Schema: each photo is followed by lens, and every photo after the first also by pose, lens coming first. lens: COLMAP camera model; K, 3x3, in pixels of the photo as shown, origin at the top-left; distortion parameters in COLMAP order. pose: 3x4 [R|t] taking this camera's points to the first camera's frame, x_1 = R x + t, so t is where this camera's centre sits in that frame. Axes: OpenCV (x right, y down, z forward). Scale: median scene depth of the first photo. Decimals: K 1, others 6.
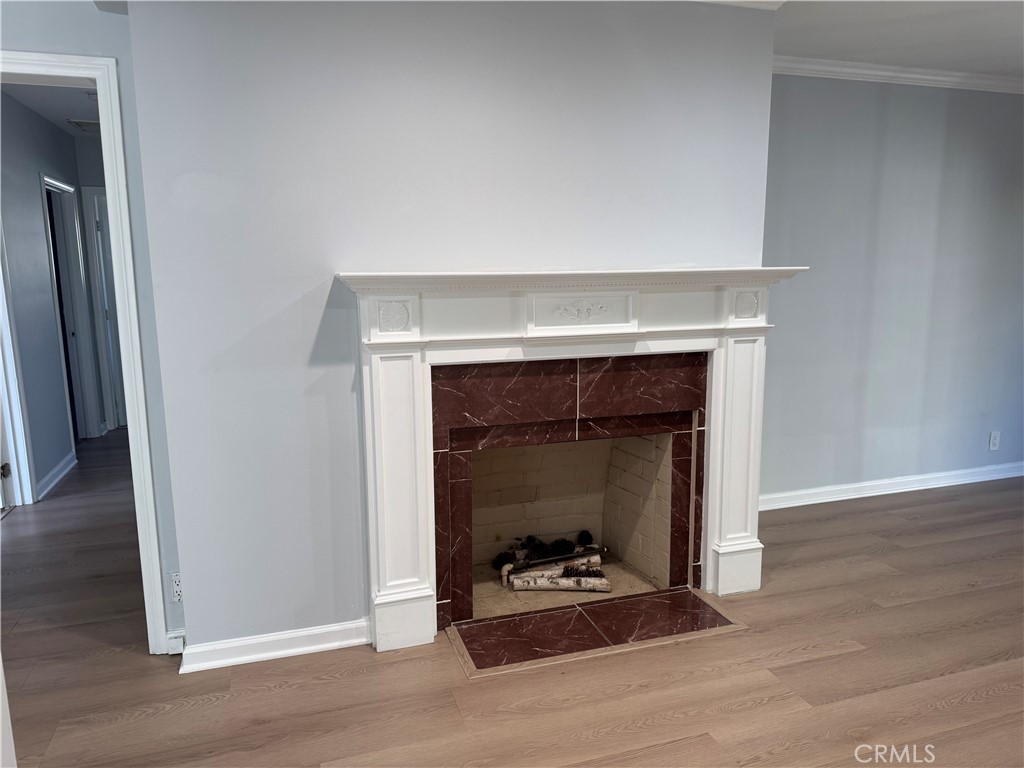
lens RADIAL K [[721.4, 0, 513.0], [0, 721.4, 386.4], [0, 0, 1]] dist [-0.000409, -0.004676]
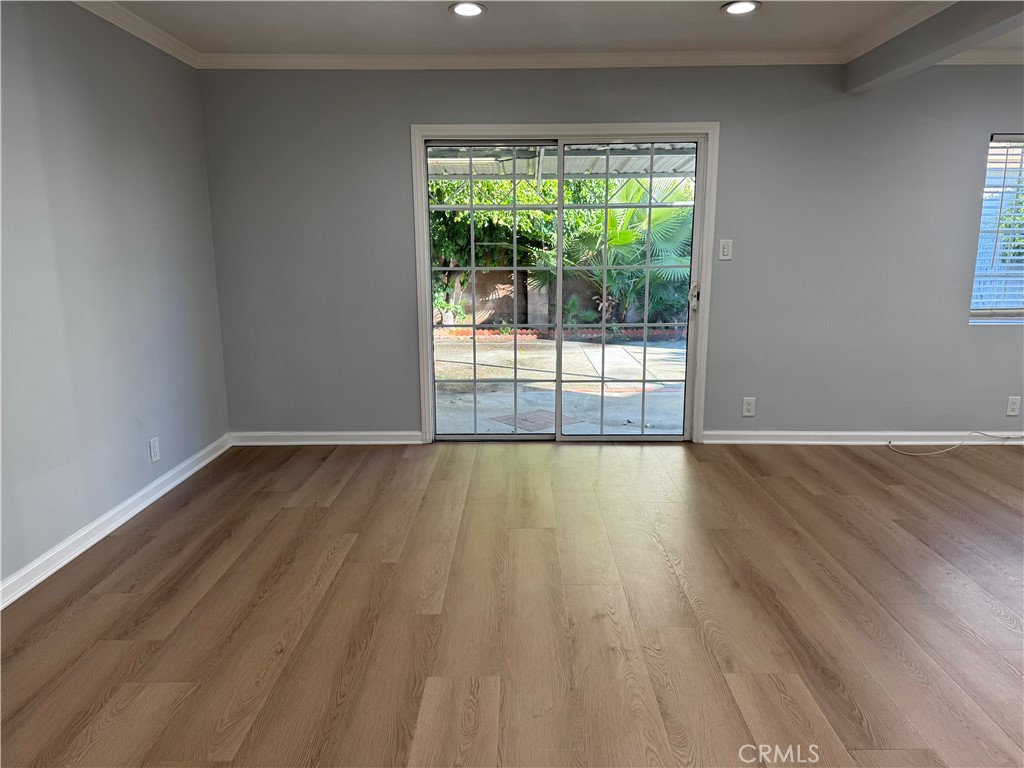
lens RADIAL K [[721.4, 0, 512.9], [0, 721.4, 383.9], [0, 0, 1]] dist [-0.000409, -0.004676]
pose [[0.313347, -0.172879, 0.933770, 0.043757], [0.154565, 0.979463, 0.129471, -0.058591], [-0.936975, 0.103759, 0.333633, 0.443181]]
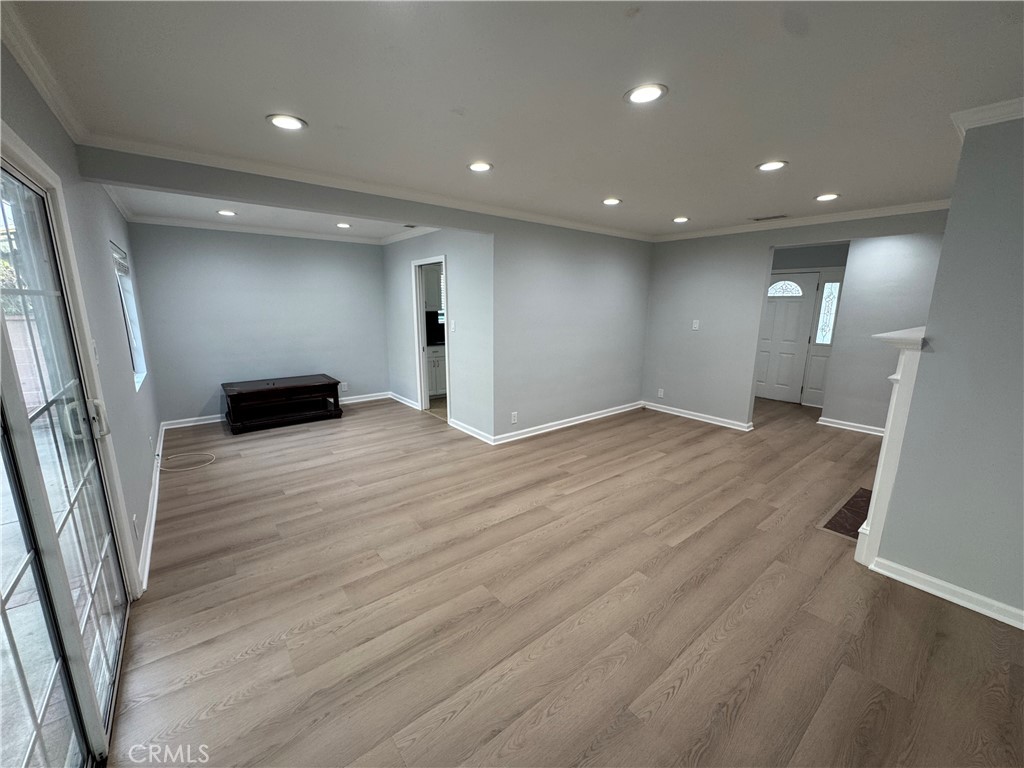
lens RADIAL K [[408.0, 0, 511.1], [0, 408.0, 385.1], [0, 0, 1]] dist [-0.004211, -0.000225]
pose [[-0.933122, 0.073886, -0.351885, 1.125060], [-0.057314, 0.935581, 0.348430, -0.260700], [0.354961, 0.345295, -0.868777, 1.221221]]
